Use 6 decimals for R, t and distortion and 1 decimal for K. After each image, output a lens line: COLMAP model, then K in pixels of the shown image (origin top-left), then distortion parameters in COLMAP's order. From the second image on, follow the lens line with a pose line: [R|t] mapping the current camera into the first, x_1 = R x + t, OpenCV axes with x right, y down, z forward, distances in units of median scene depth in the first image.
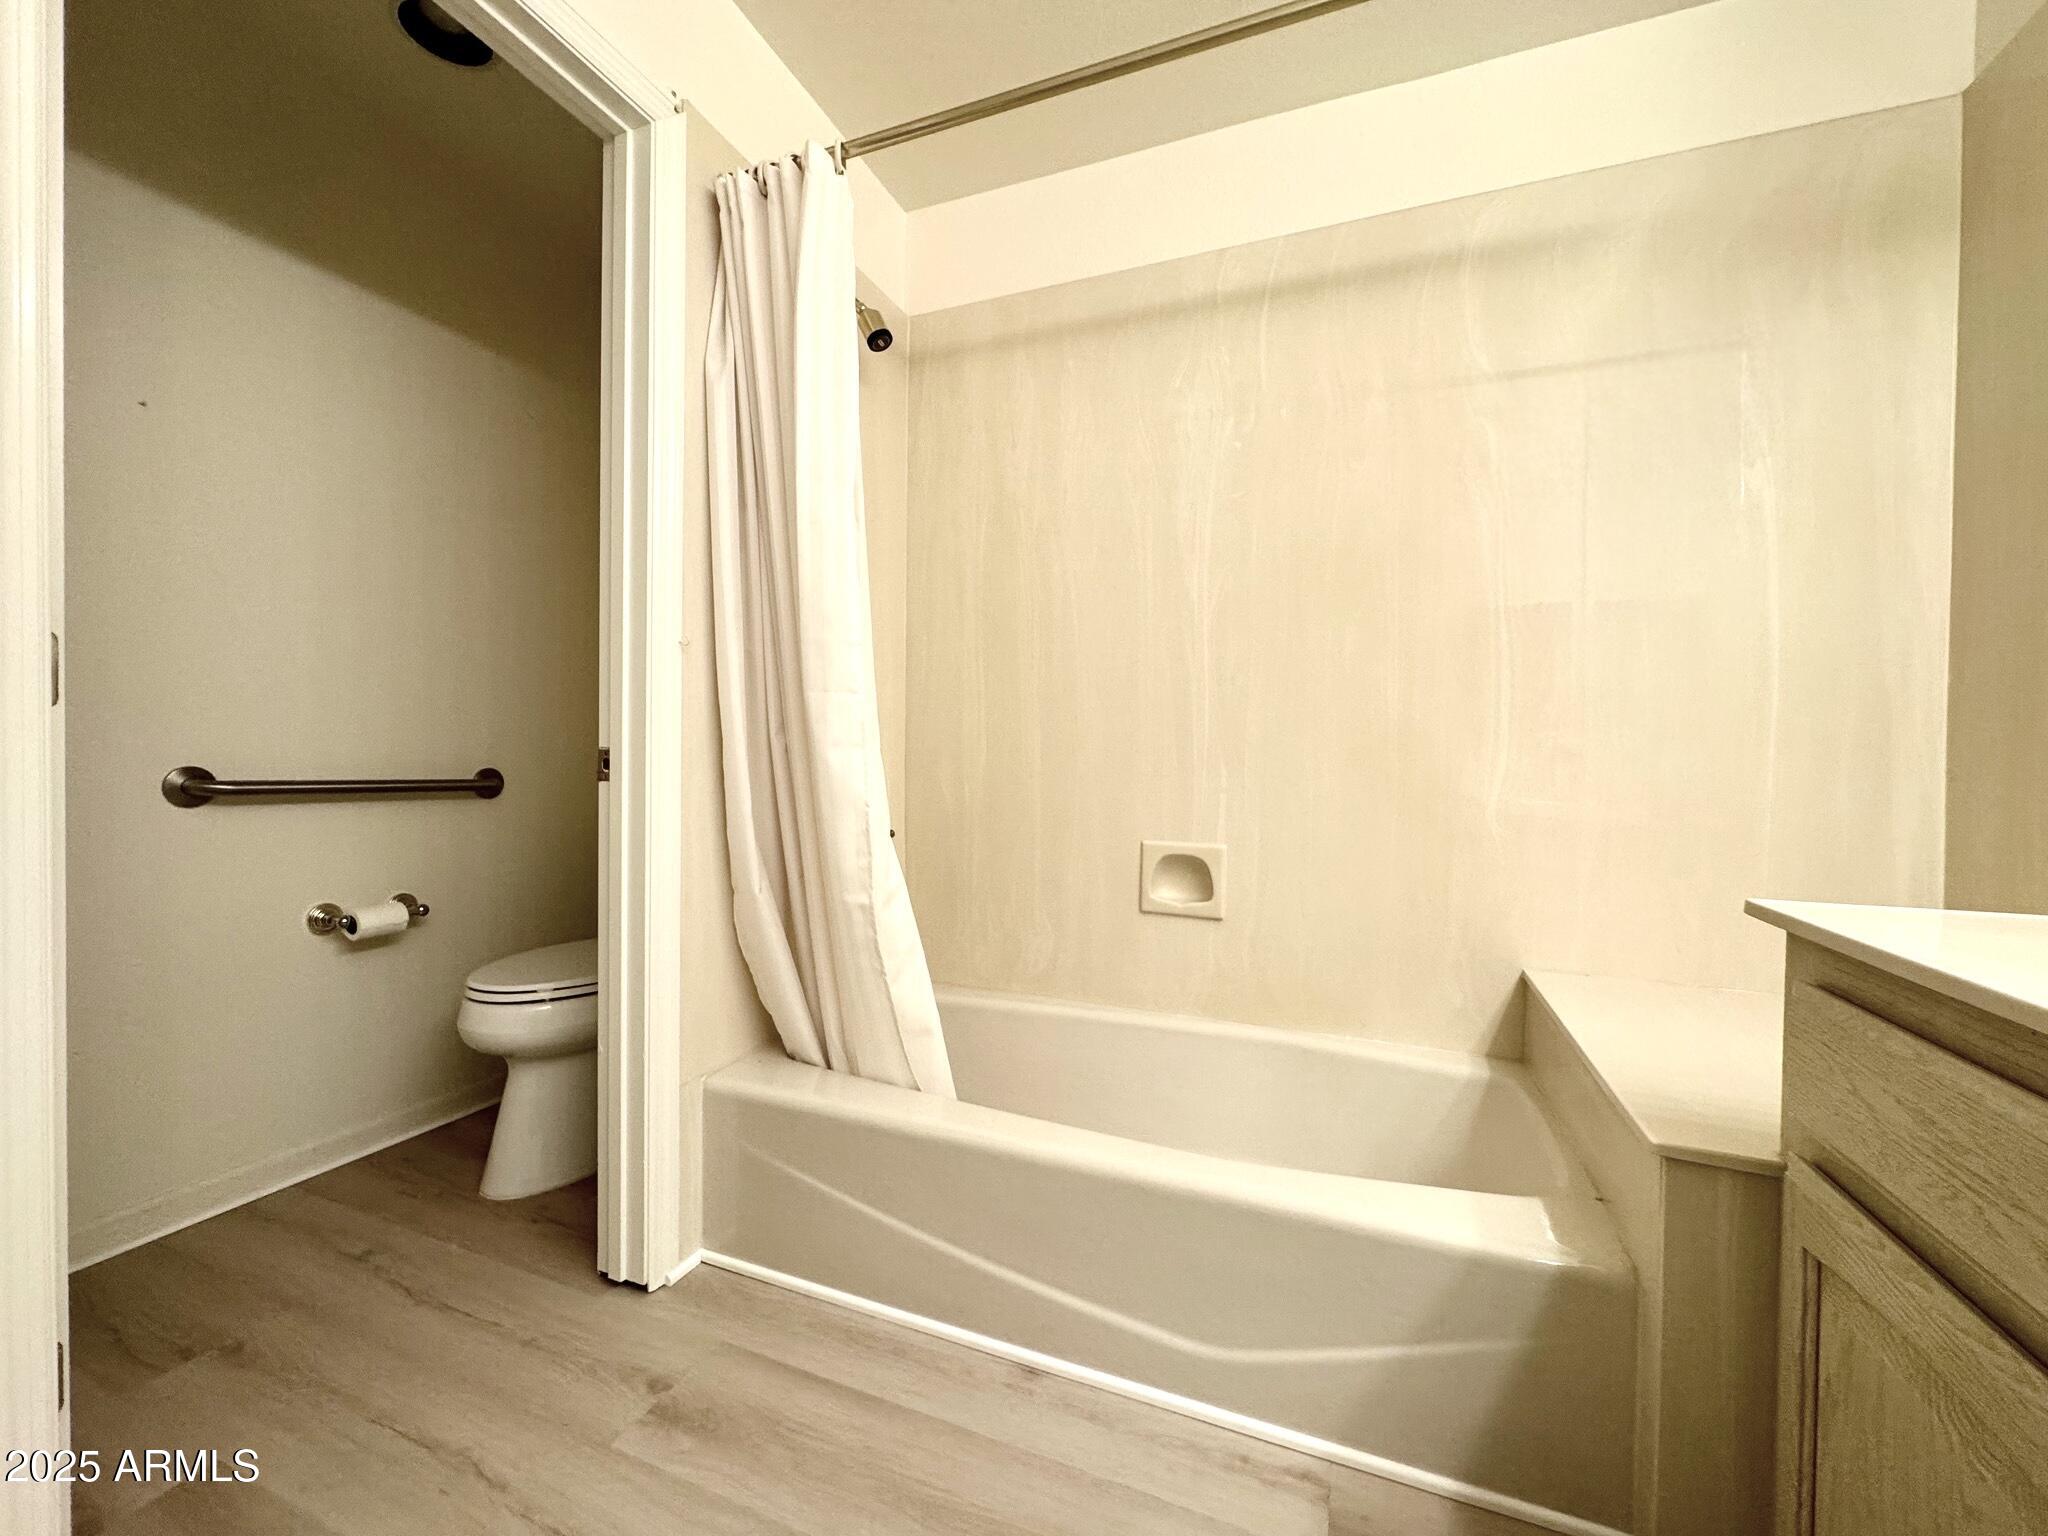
lens RADIAL K [[819.3, 0, 1017.7], [0, 819.3, 764.2], [0, 0, 1]] dist [-0.001728, 0.000258]
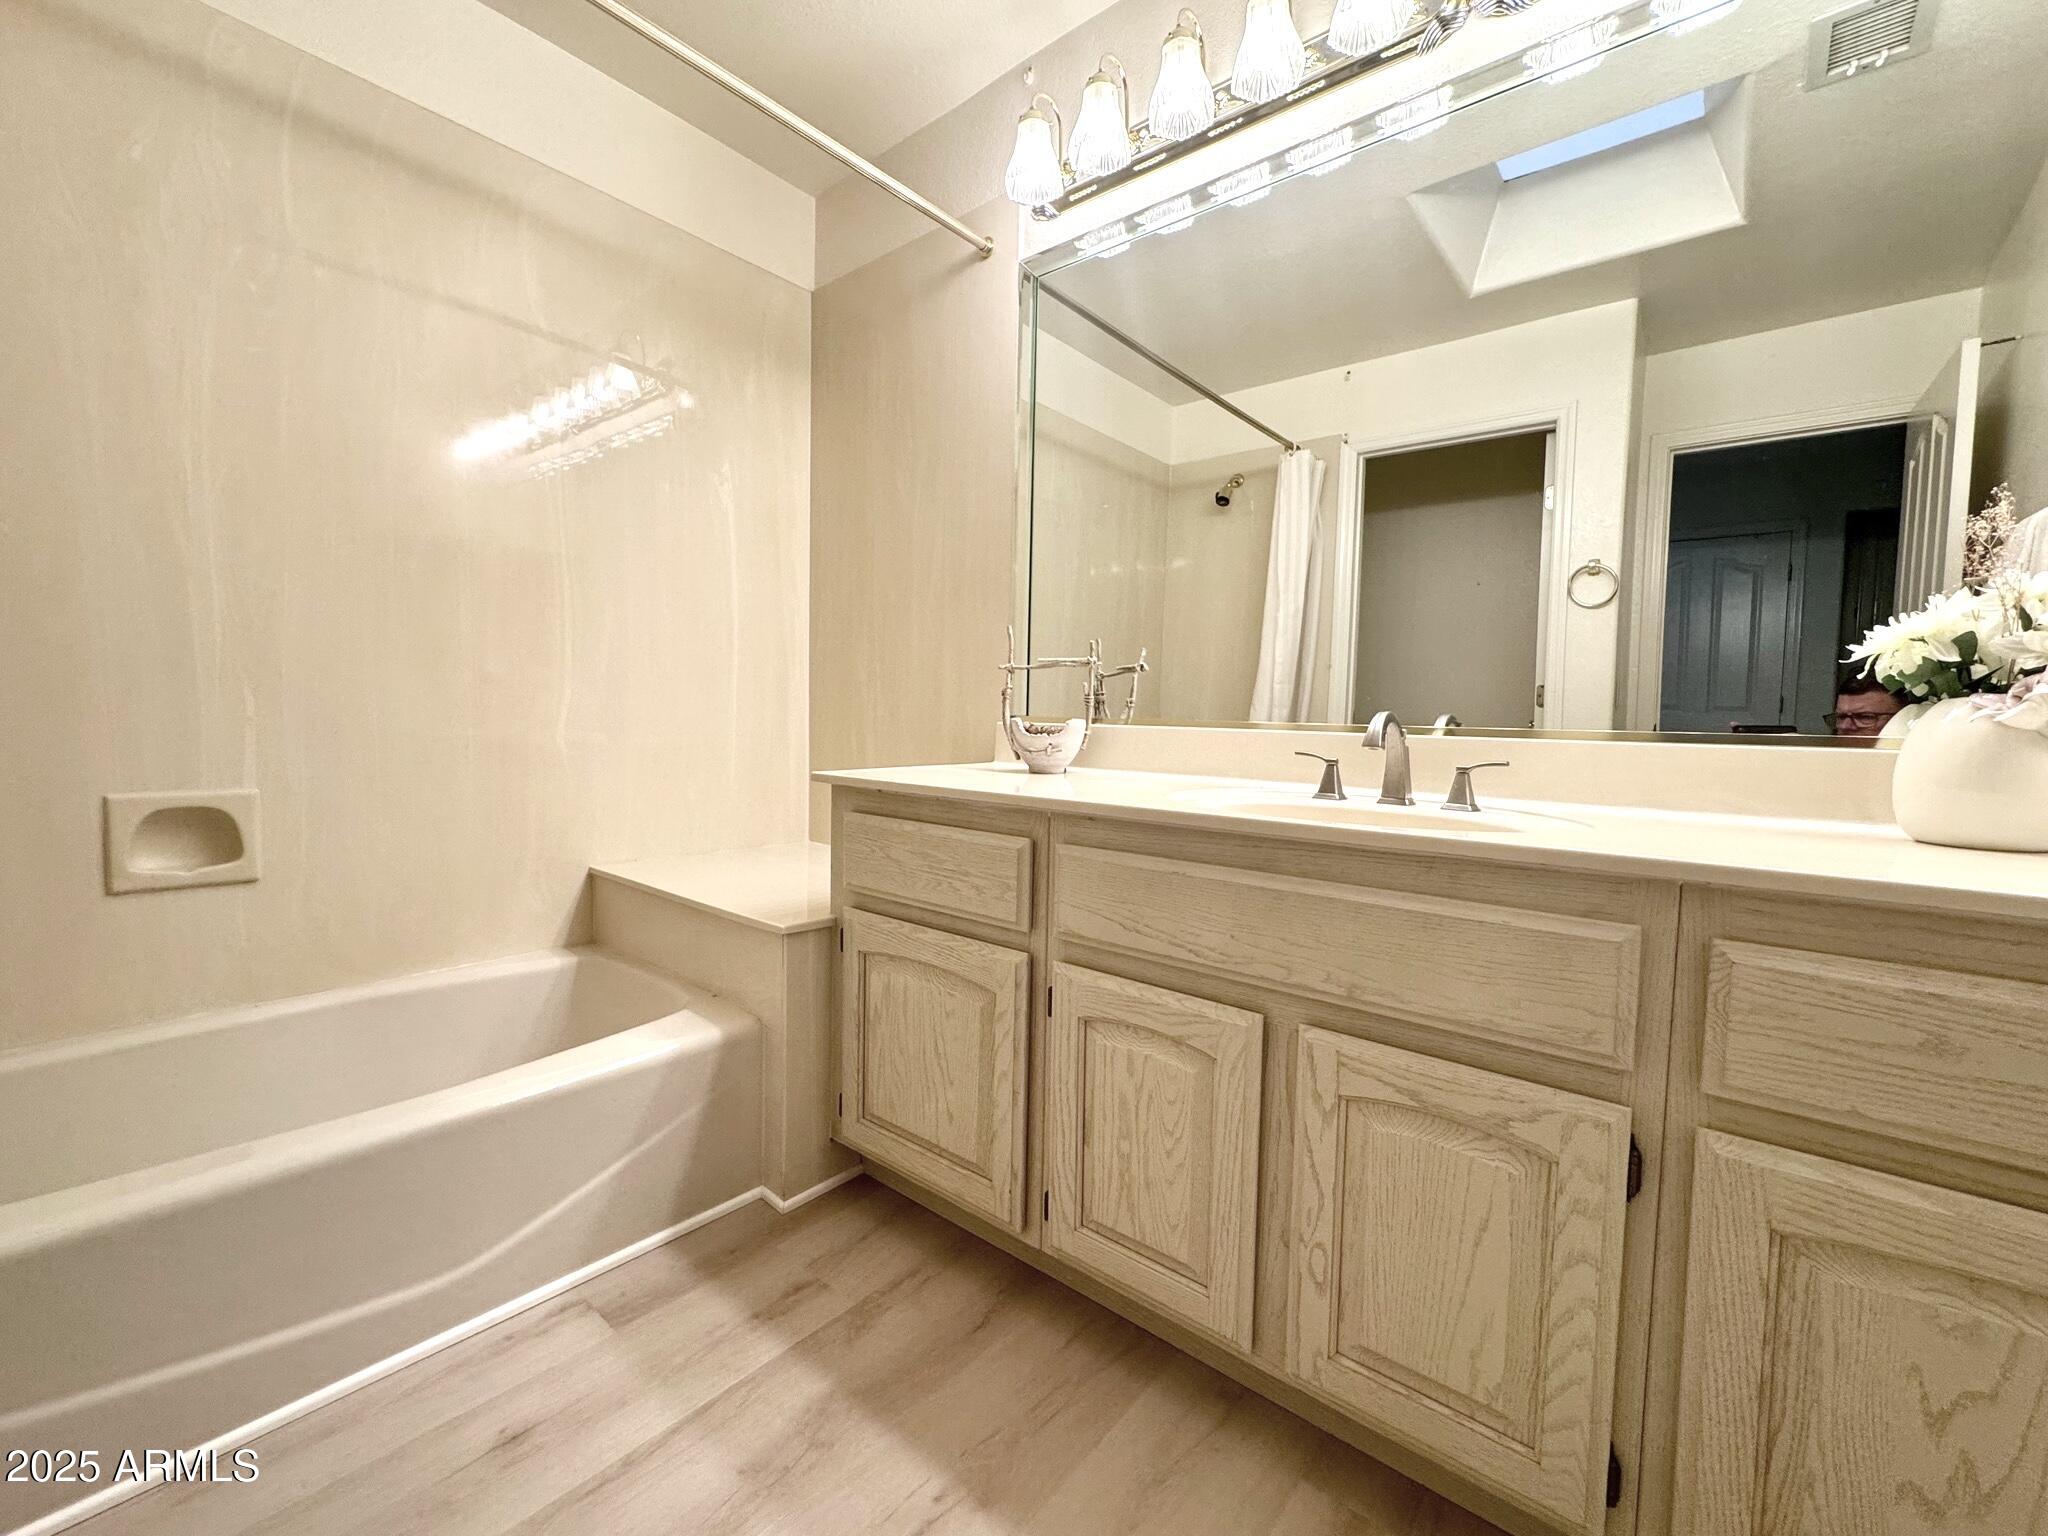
lens RADIAL K [[819.3, 0, 1045.7], [0, 819.3, 759.6], [0, 0, 1]] dist [-0.001728, 0.000258]
pose [[0.289862, -0.058733, 0.955265, -0.336775], [-0.007627, 0.997942, 0.063672, 0.014965], [-0.957038, -0.025742, 0.288817, 0.026788]]
